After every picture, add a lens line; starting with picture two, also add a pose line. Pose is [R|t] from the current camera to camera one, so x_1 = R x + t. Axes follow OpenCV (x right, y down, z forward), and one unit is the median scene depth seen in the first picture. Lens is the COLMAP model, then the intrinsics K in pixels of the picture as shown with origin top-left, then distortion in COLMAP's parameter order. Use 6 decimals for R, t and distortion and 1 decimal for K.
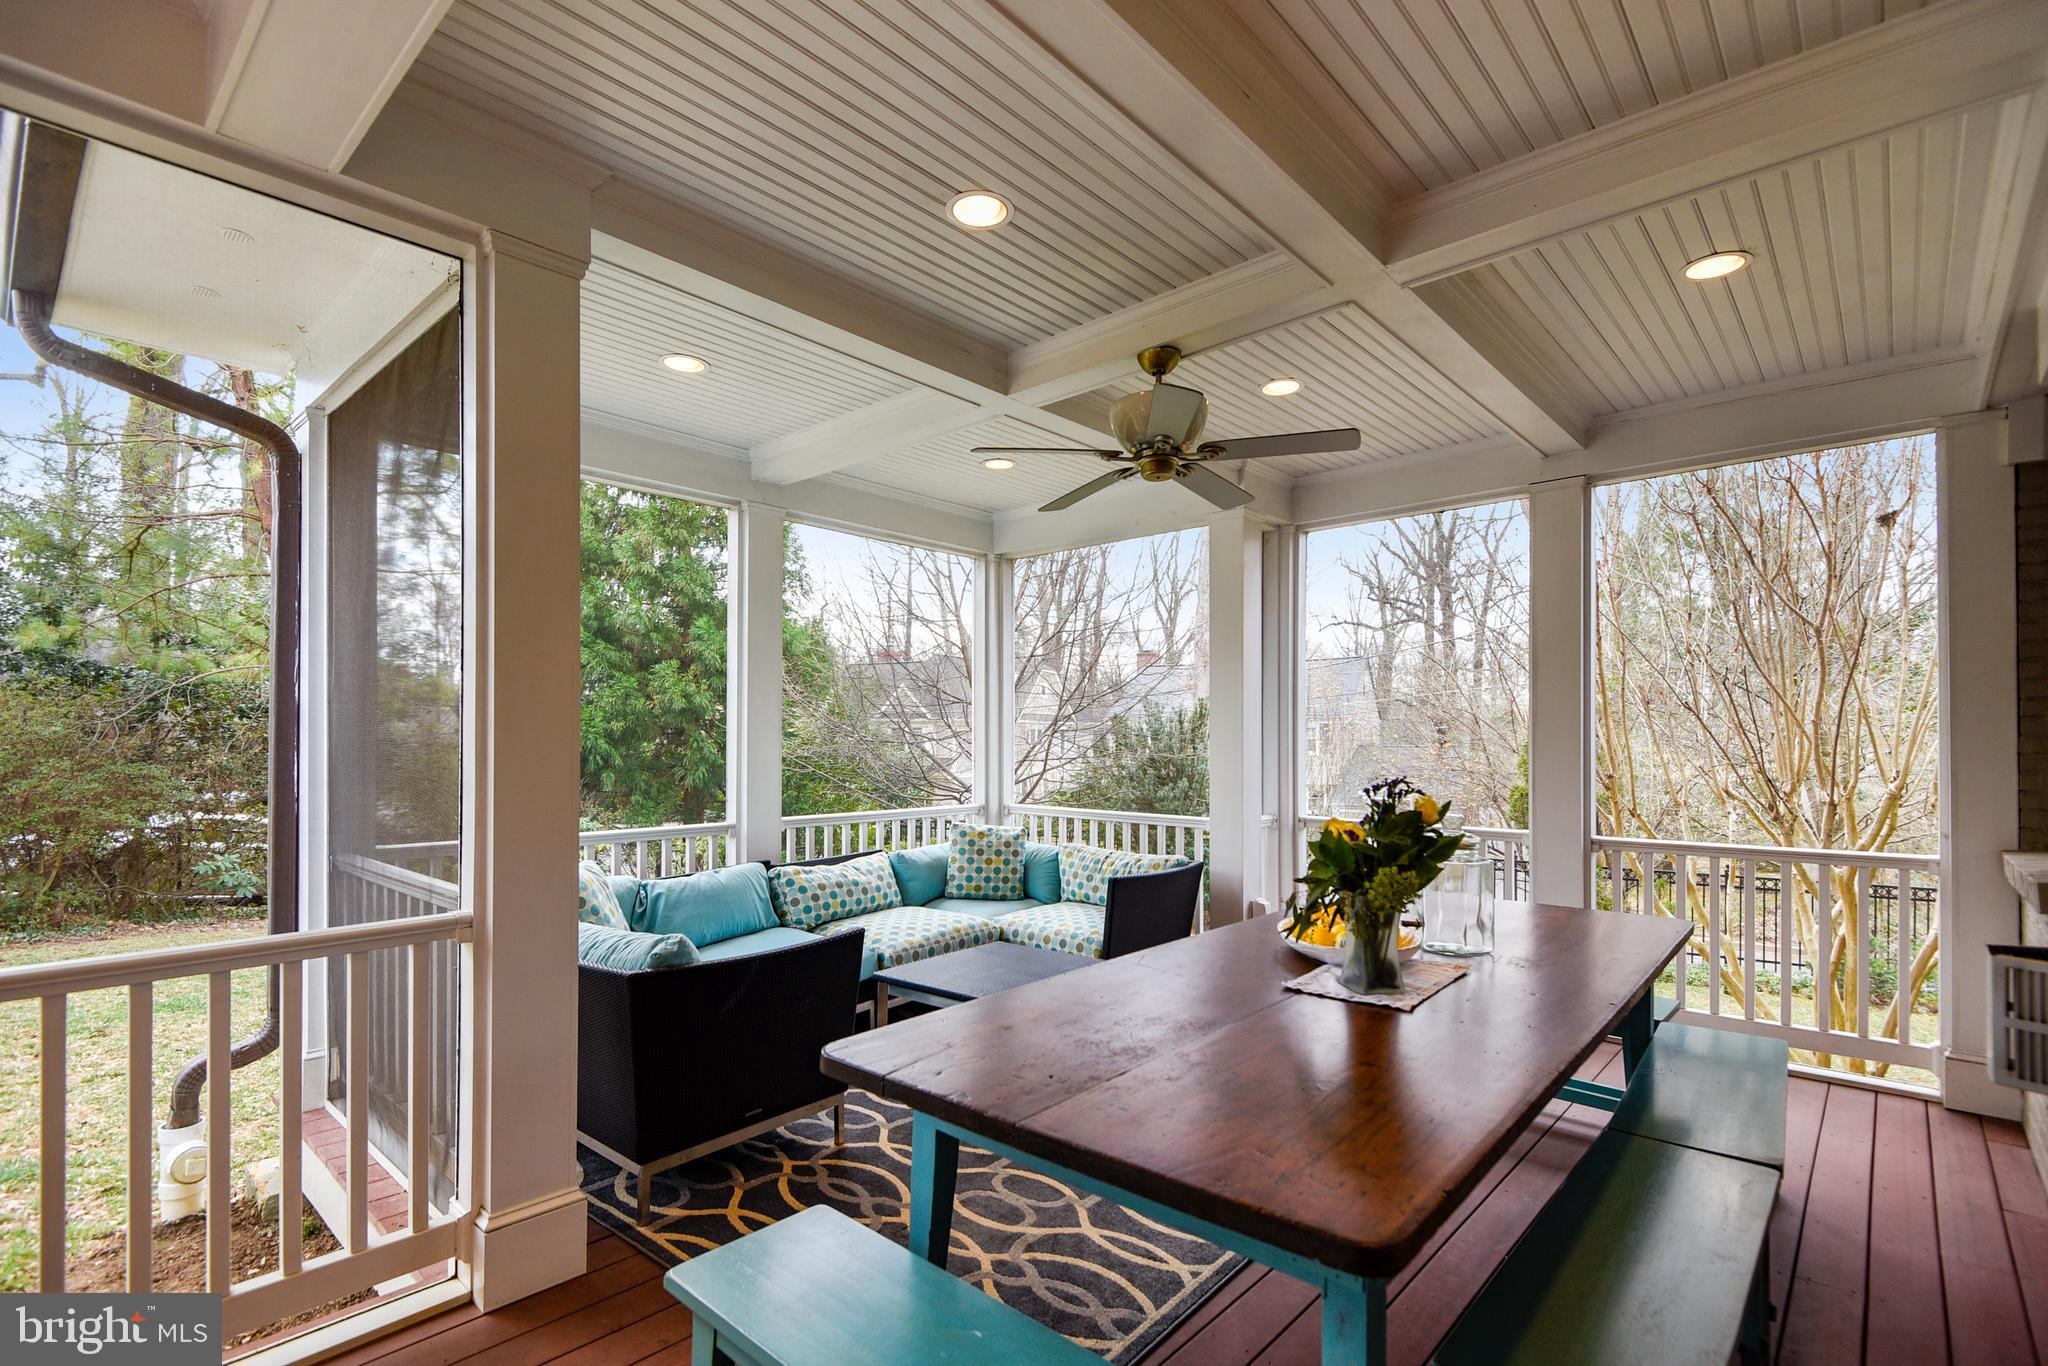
lens RADIAL K [[954.1, 0, 1021.9], [0, 954.1, 691.4], [0, 0, 1]] dist [0.042346, -0.029543]
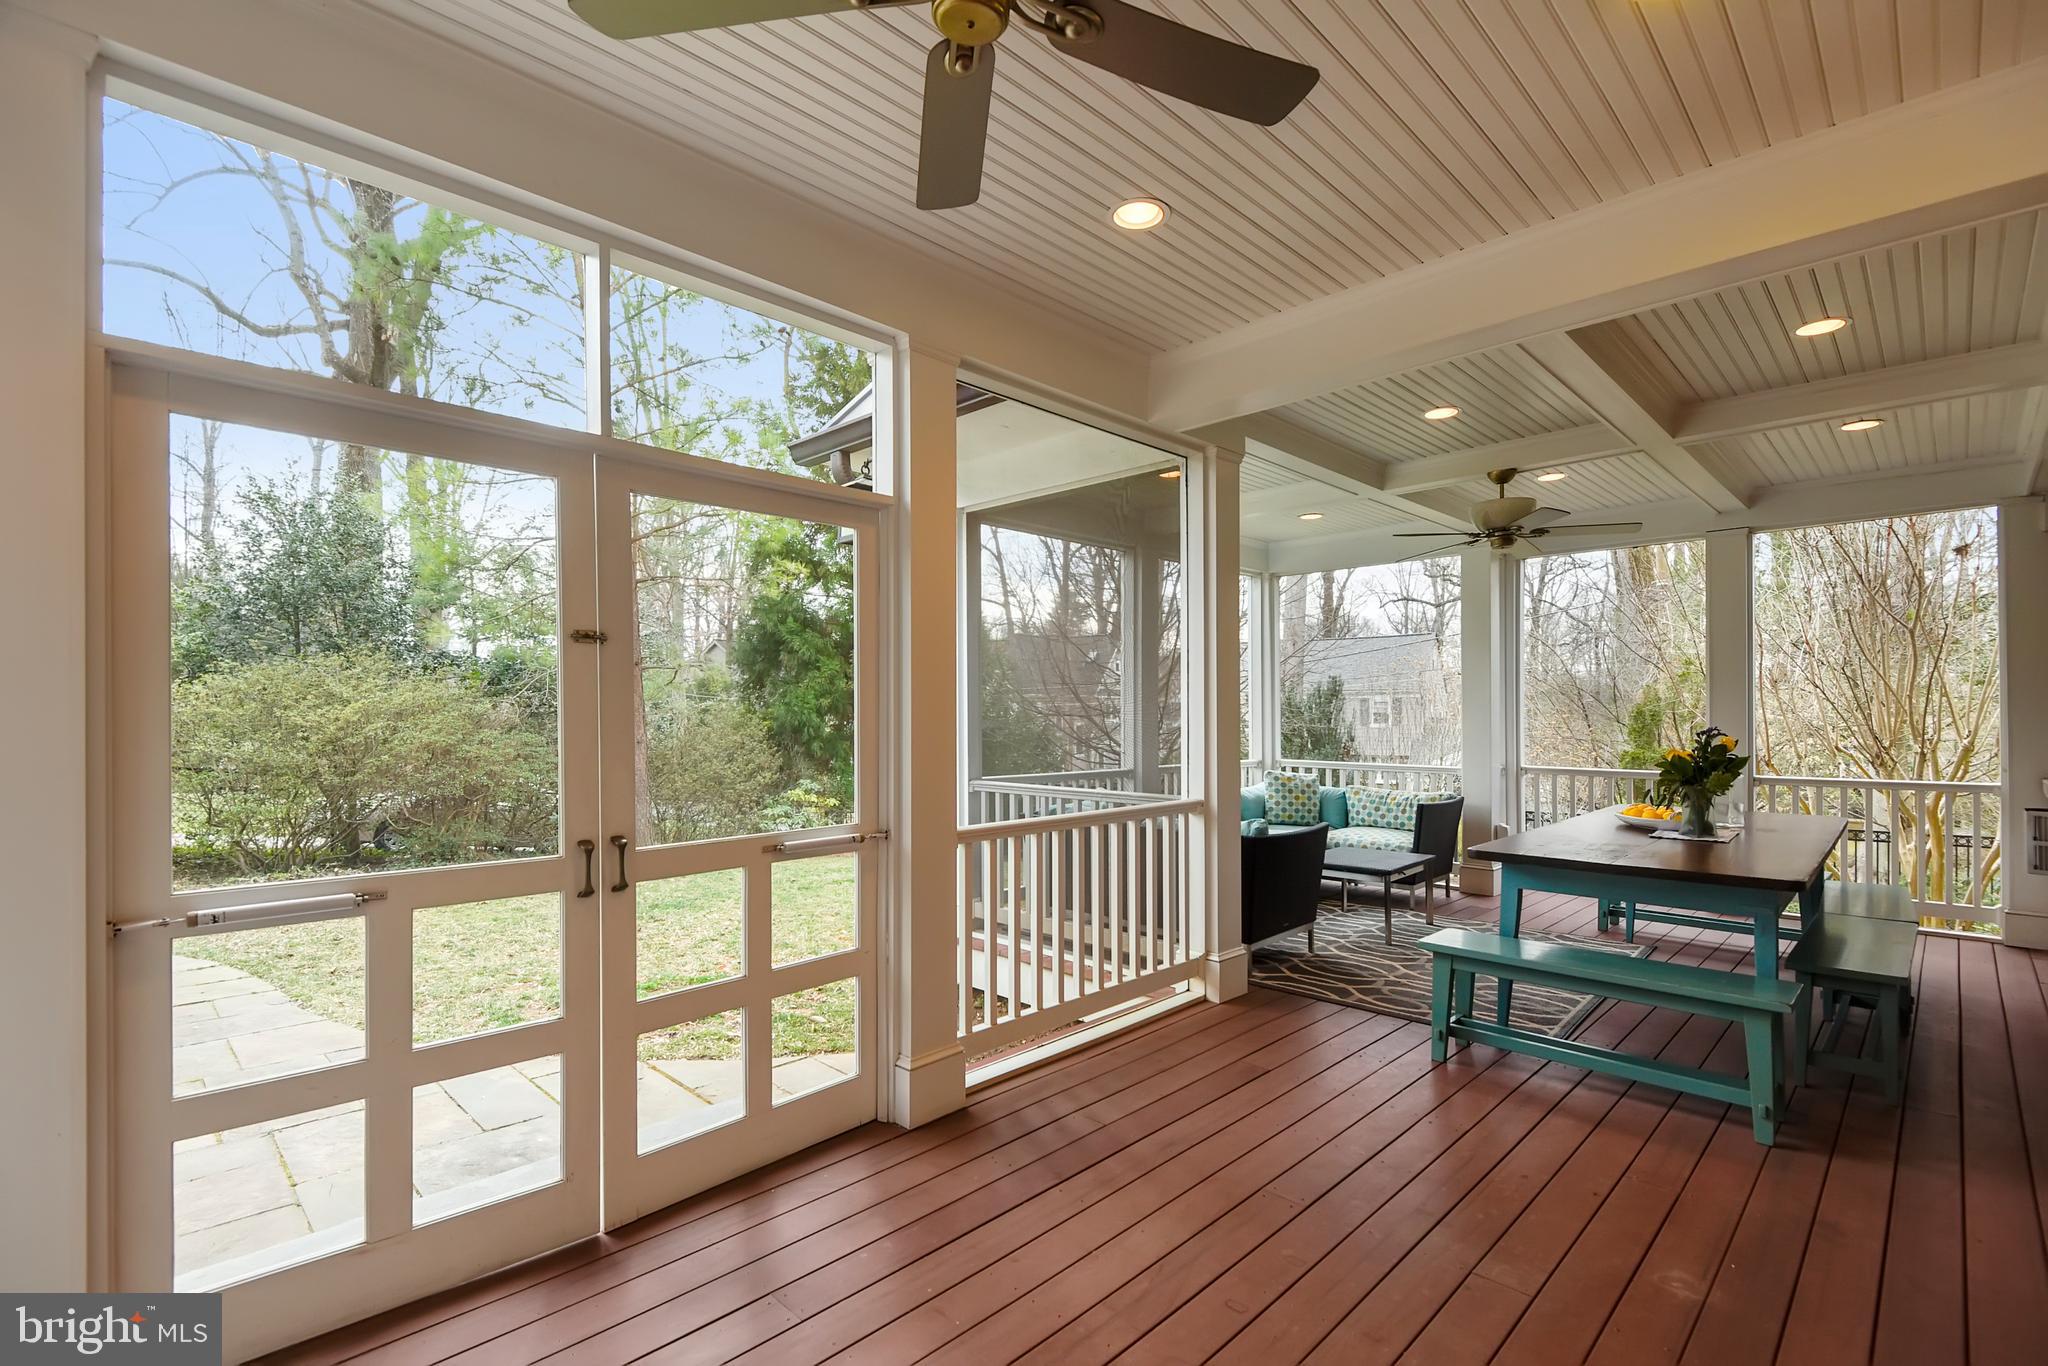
lens RADIAL K [[940.6, 0, 1031.4], [0, 940.6, 668.7], [0, 0, 1]] dist [0.043140, -0.026839]
pose [[0.999413, -0.005623, -0.033803, -0.503255], [0.005688, 0.999982, 0.001824, -0.021927], [0.033792, -0.002016, 0.999427, -0.532462]]
